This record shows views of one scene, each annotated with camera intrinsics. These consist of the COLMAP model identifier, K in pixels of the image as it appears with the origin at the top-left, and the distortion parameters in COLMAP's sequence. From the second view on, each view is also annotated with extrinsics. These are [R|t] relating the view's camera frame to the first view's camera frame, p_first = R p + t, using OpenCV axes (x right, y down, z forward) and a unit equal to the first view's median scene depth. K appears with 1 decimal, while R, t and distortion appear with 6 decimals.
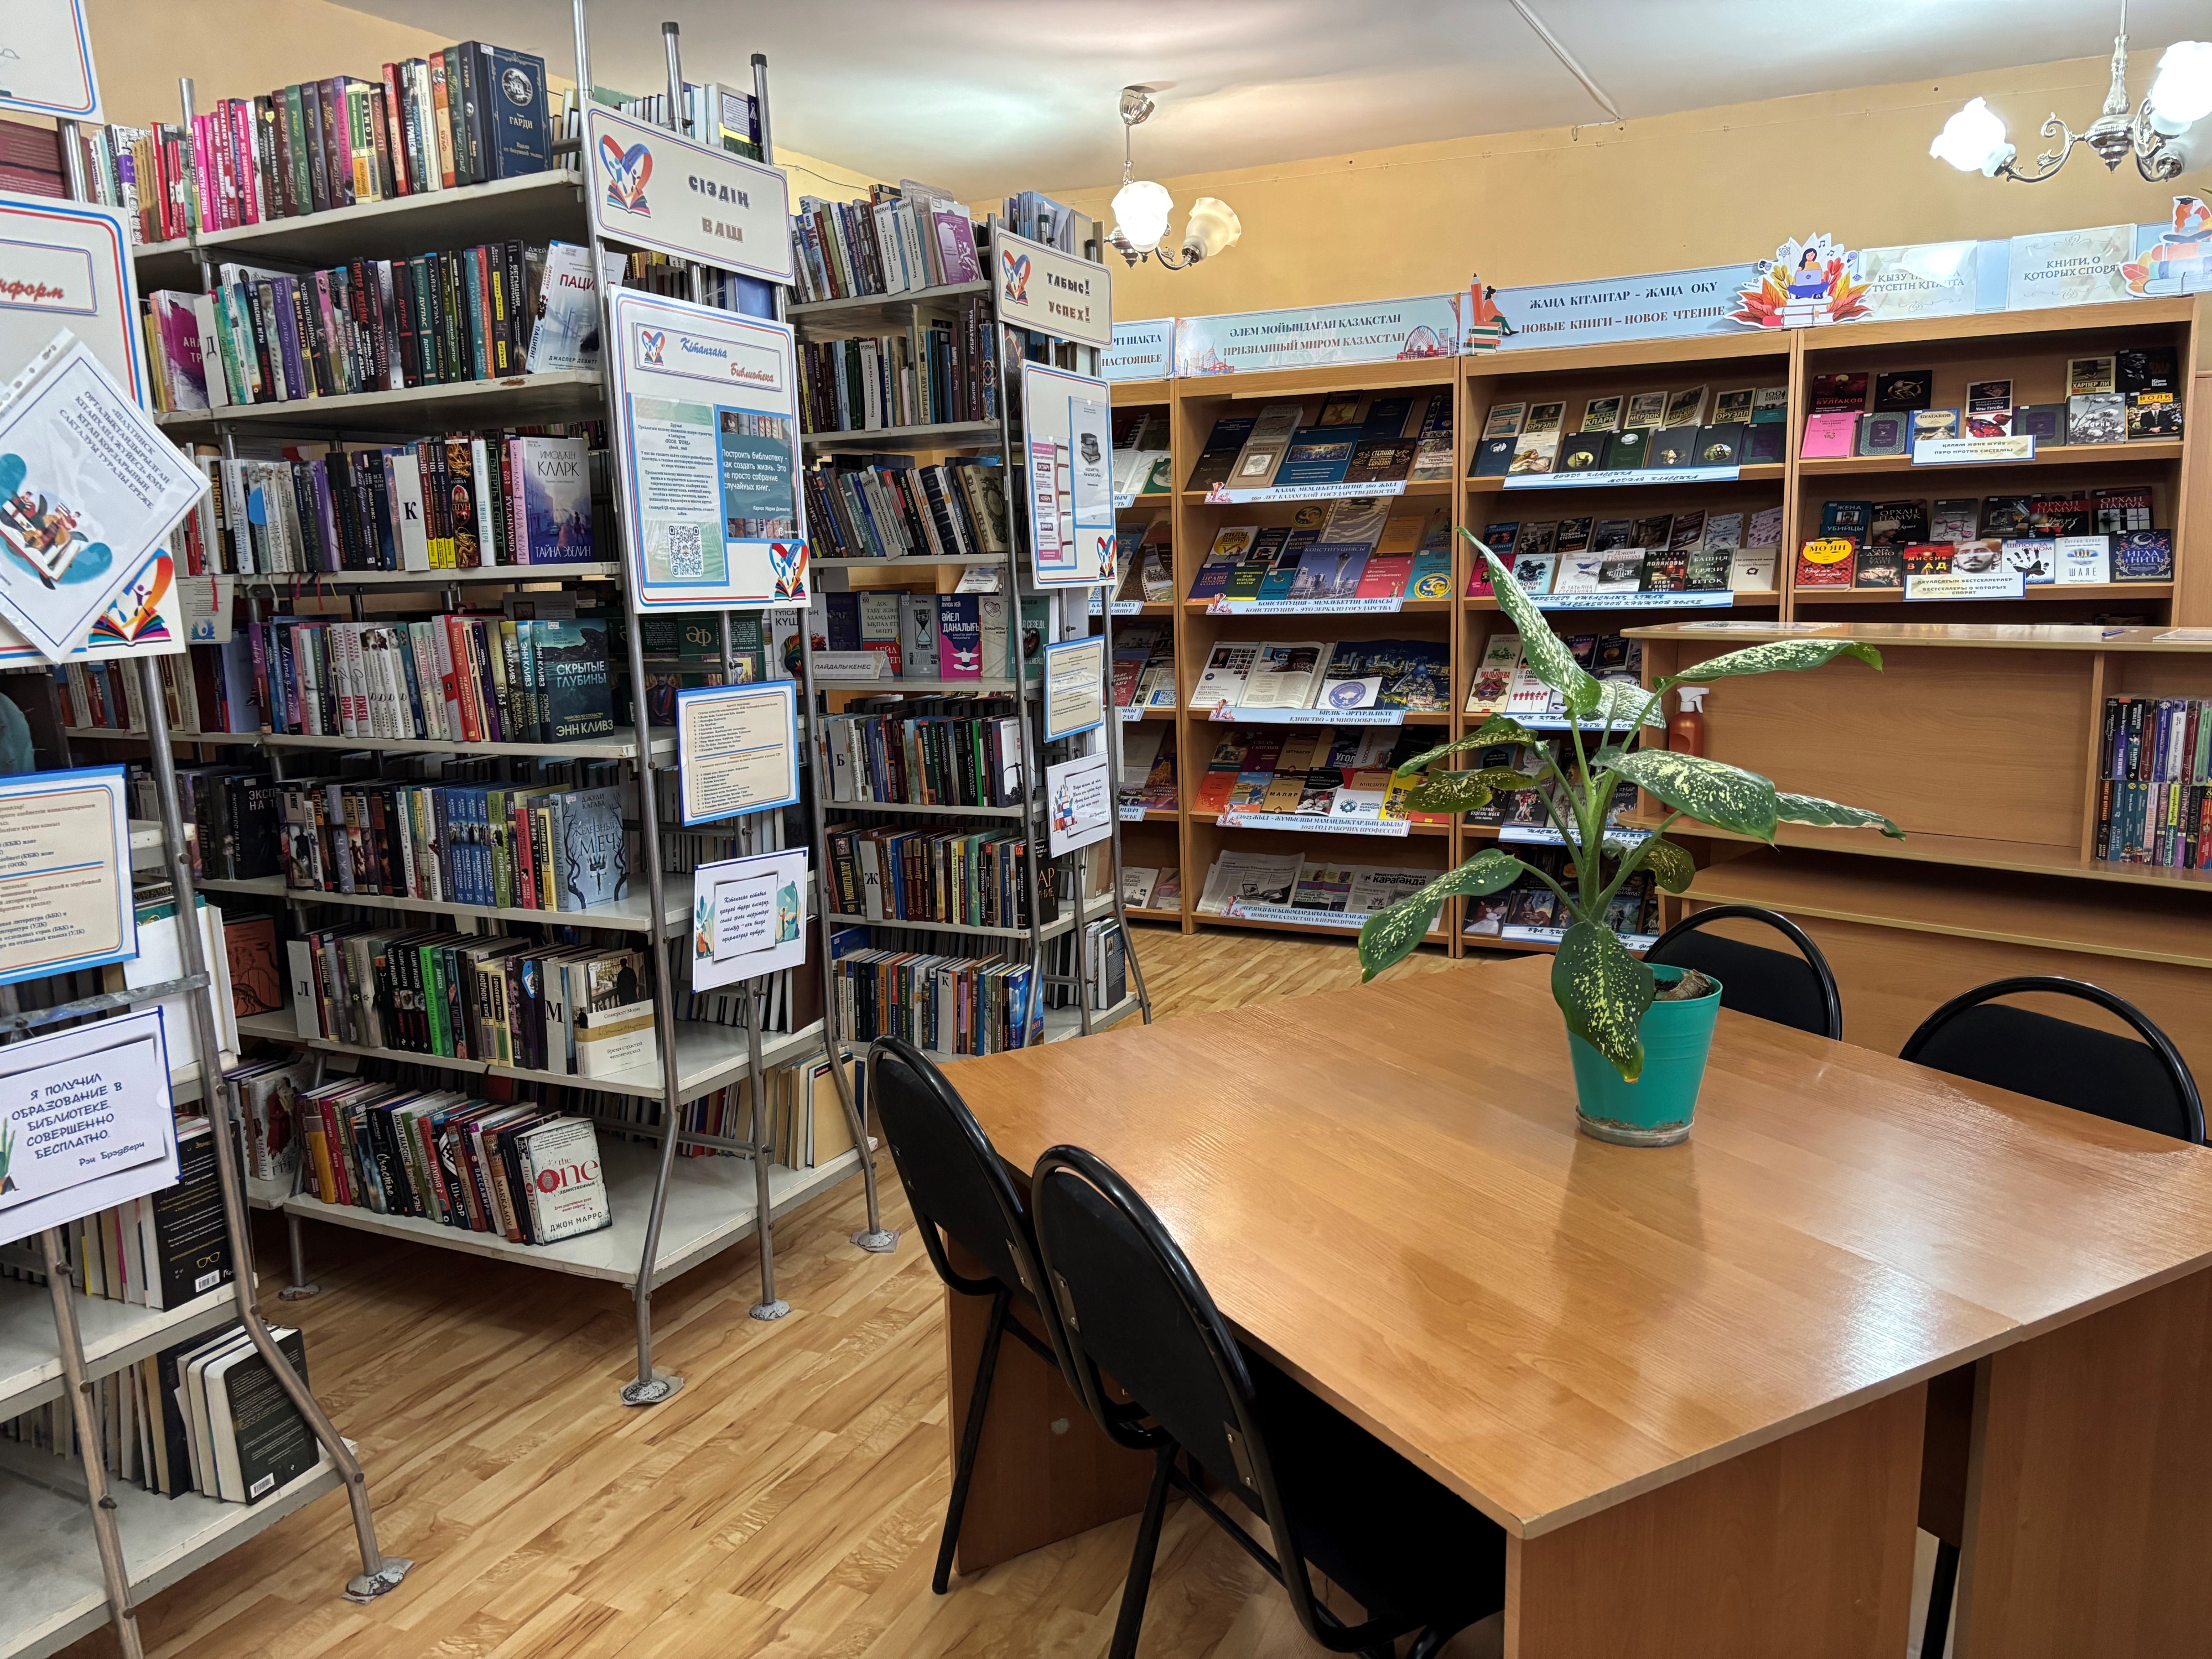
lens RADIAL K [[1650.5, 0, 1106.0], [0, 1650.5, 829.5], [0, 0, 1]] dist [-0.002508, 0.001179]
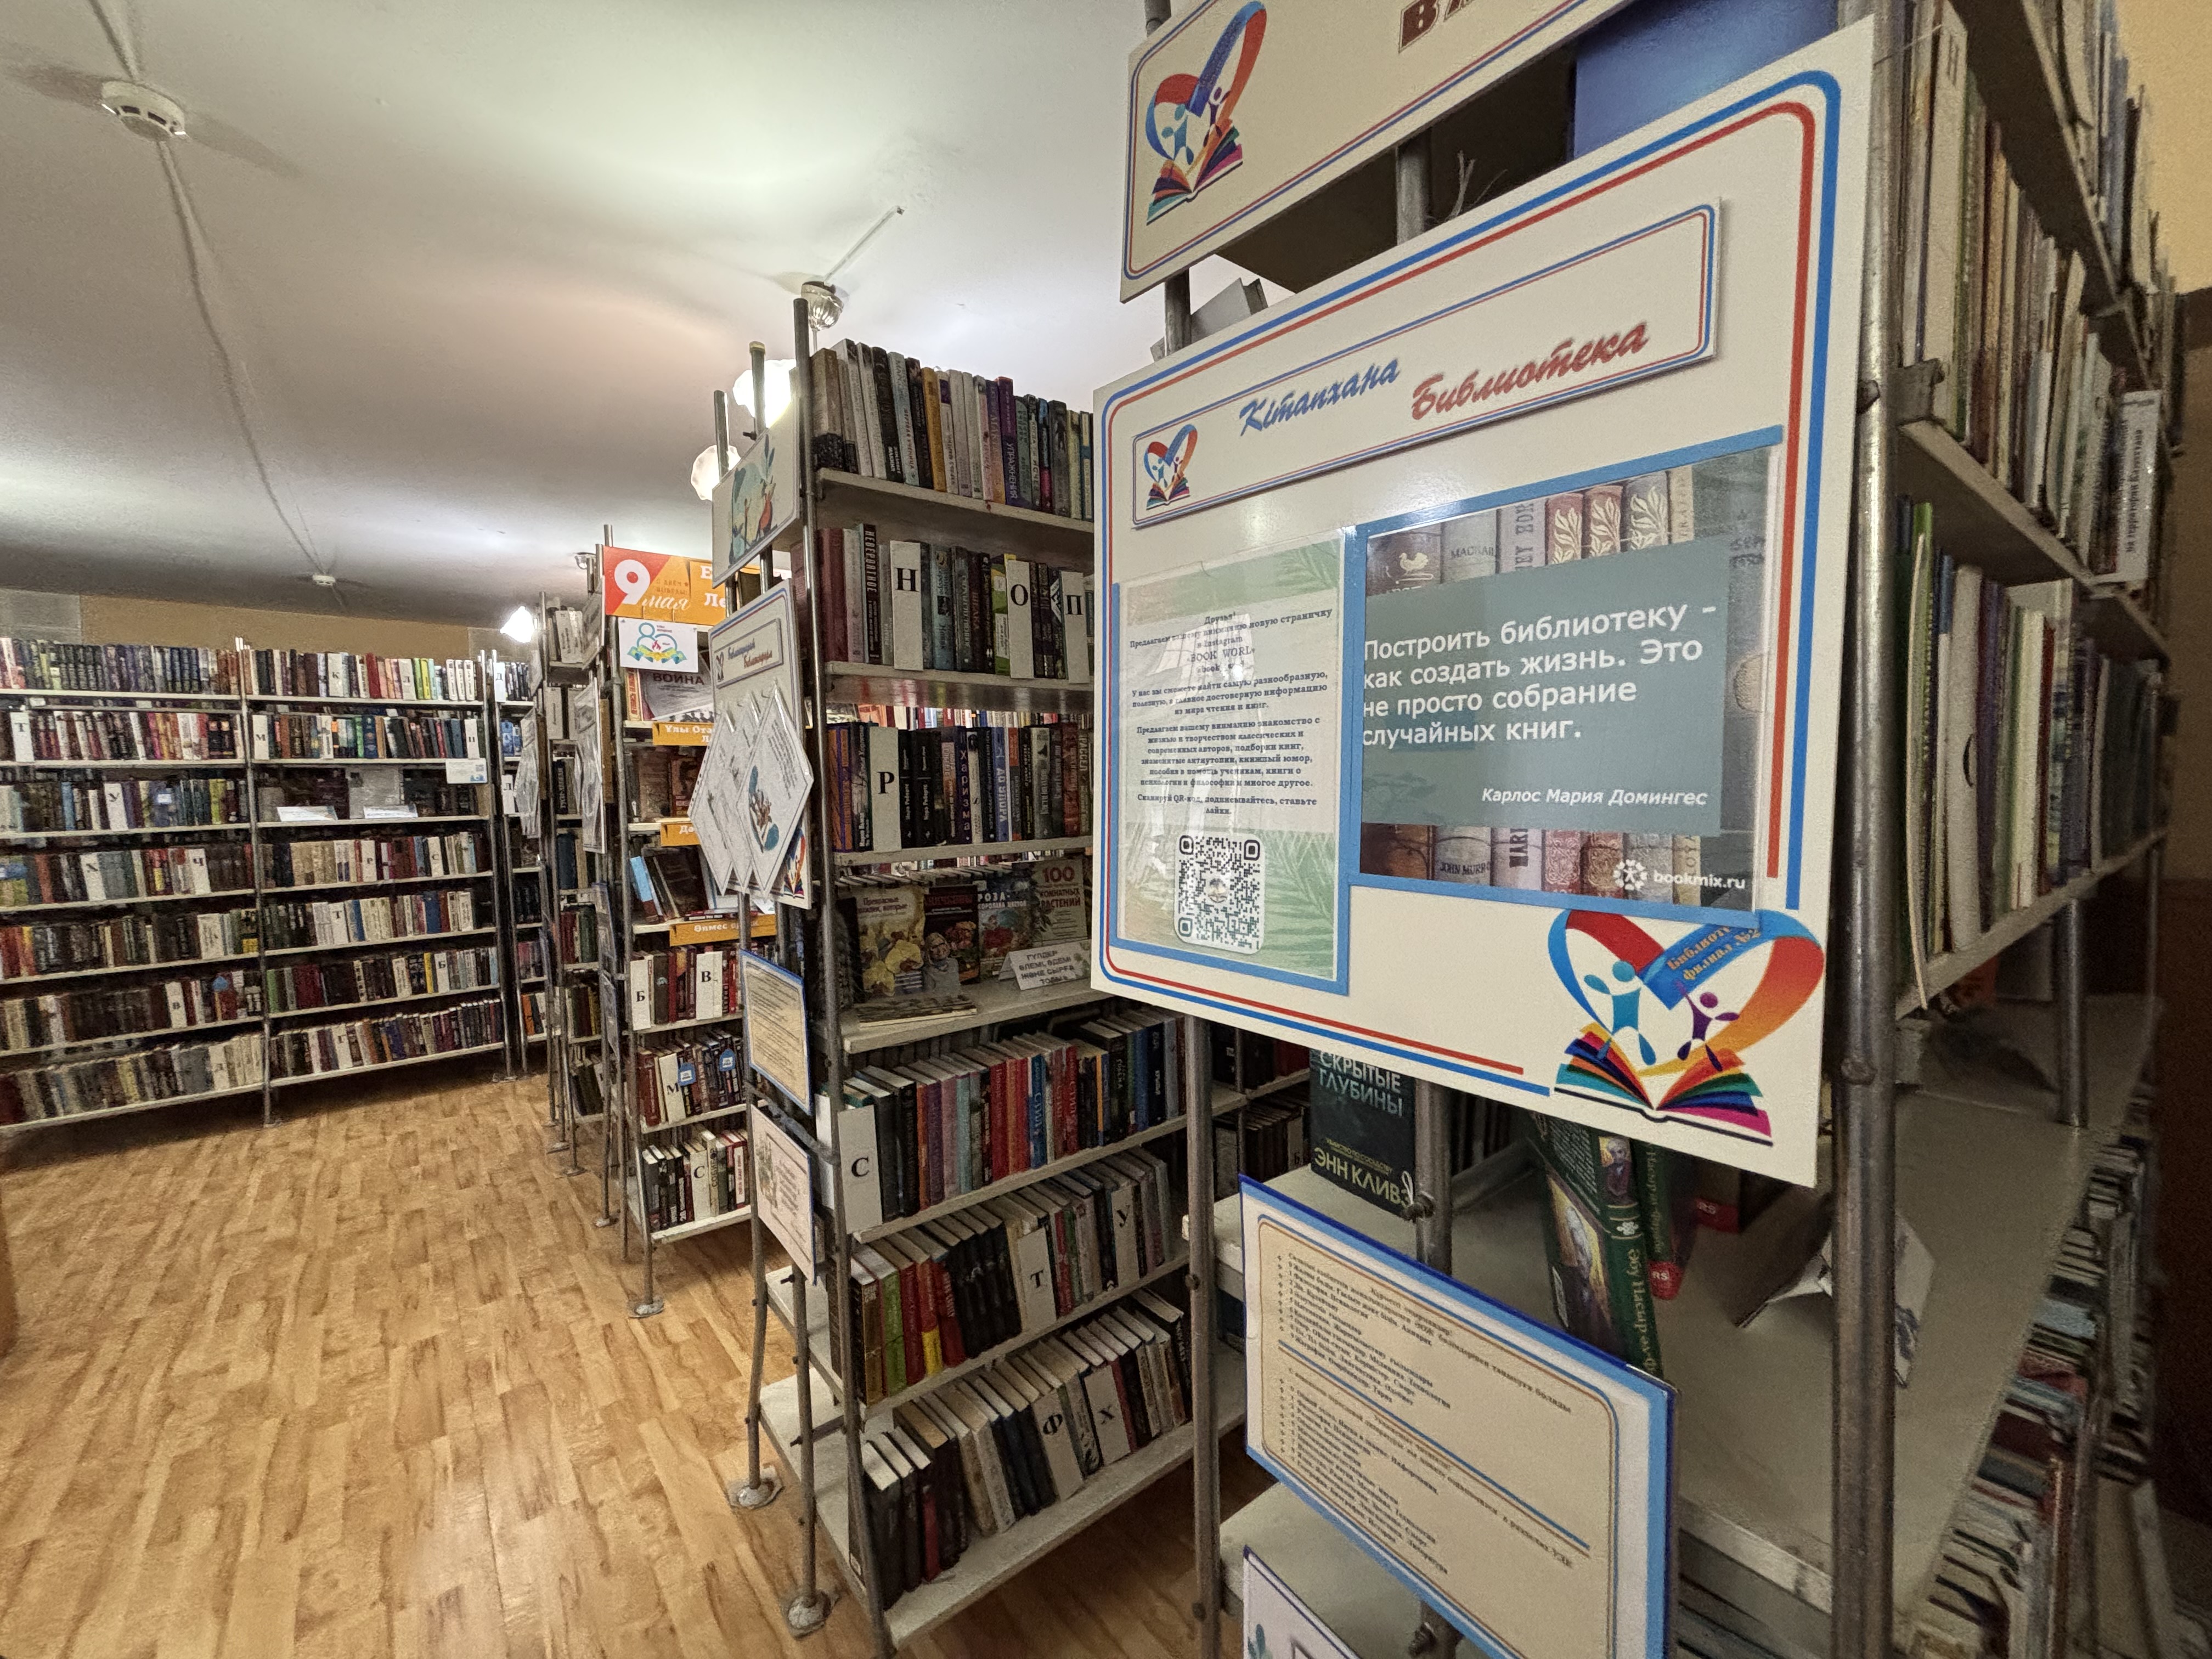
lens RADIAL K [[904.7, 0, 1106.0], [0, 904.7, 829.5], [0, 0, 1]] dist [-0.000005, -0.000146]
pose [[-0.426484, 0.092847, -0.899717, -0.019361], [-0.115640, 0.980957, 0.156047, -0.211076], [0.897072, 0.170595, -0.407626, 1.024620]]
